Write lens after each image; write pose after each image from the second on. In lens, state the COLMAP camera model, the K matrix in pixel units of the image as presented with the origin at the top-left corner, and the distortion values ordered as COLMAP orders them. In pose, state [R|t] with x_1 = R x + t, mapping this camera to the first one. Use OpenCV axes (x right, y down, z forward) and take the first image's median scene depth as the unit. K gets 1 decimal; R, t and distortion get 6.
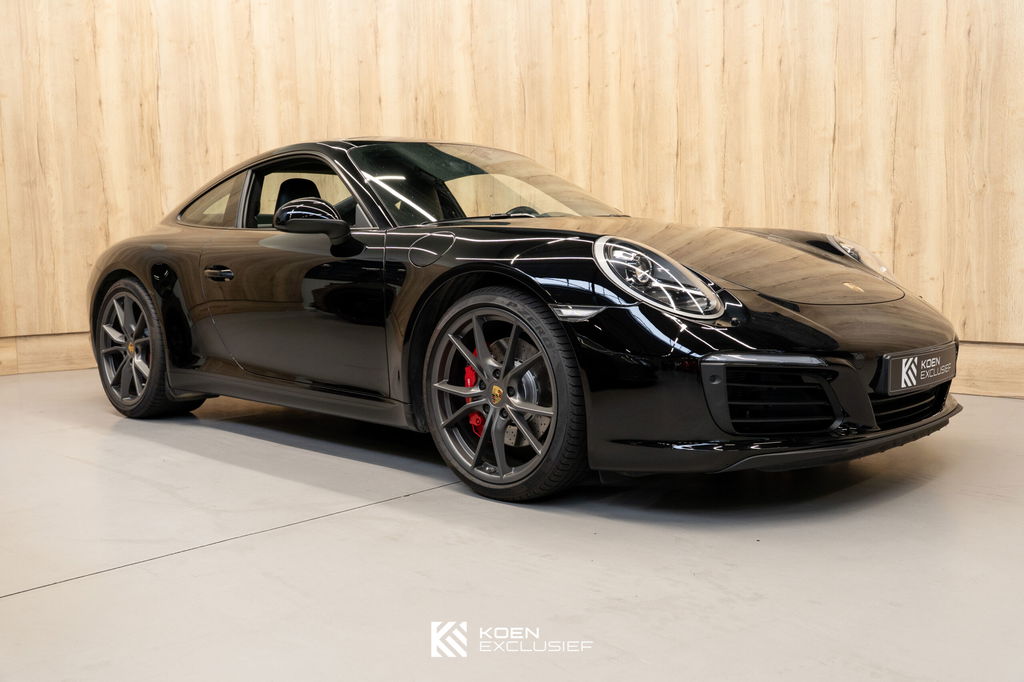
lens RADIAL K [[939.0, 0, 512.0], [0, 939.0, 341.0], [0, 0, 1]] dist [-0.012138, 0.000275]
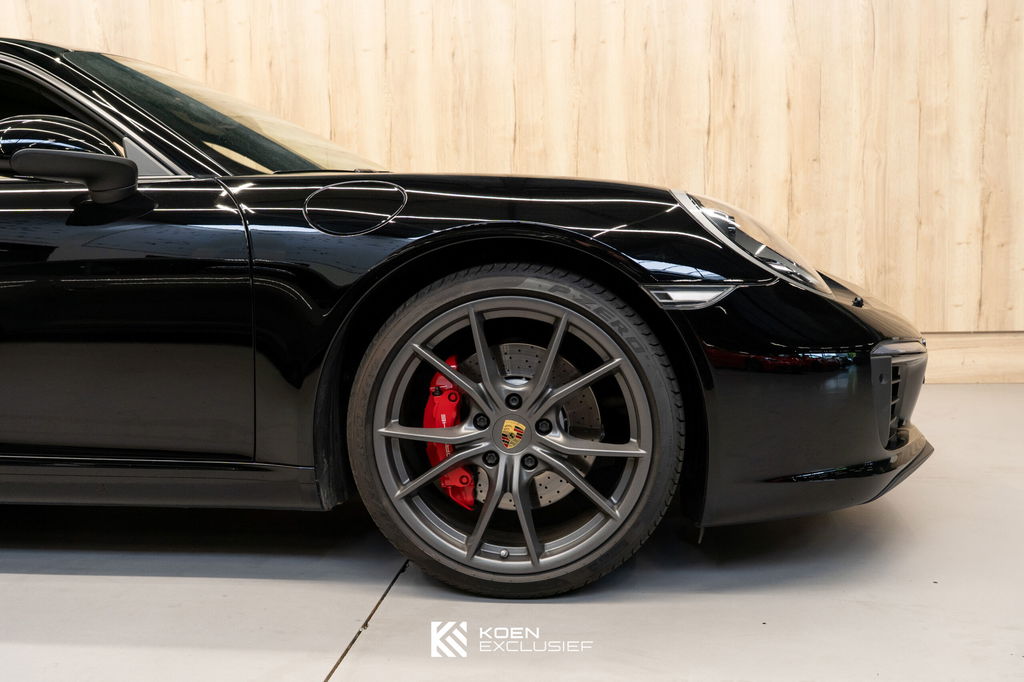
lens RADIAL K [[922.5, 0, 512.0], [0, 922.5, 341.0], [0, 0, 1]] dist [0.035514, -0.021804]
pose [[0.823559, -0.055728, 0.564486, -0.362052], [0.059229, 0.998171, 0.012131, -0.022363], [-0.564130, 0.023444, 0.825353, 0.319810]]
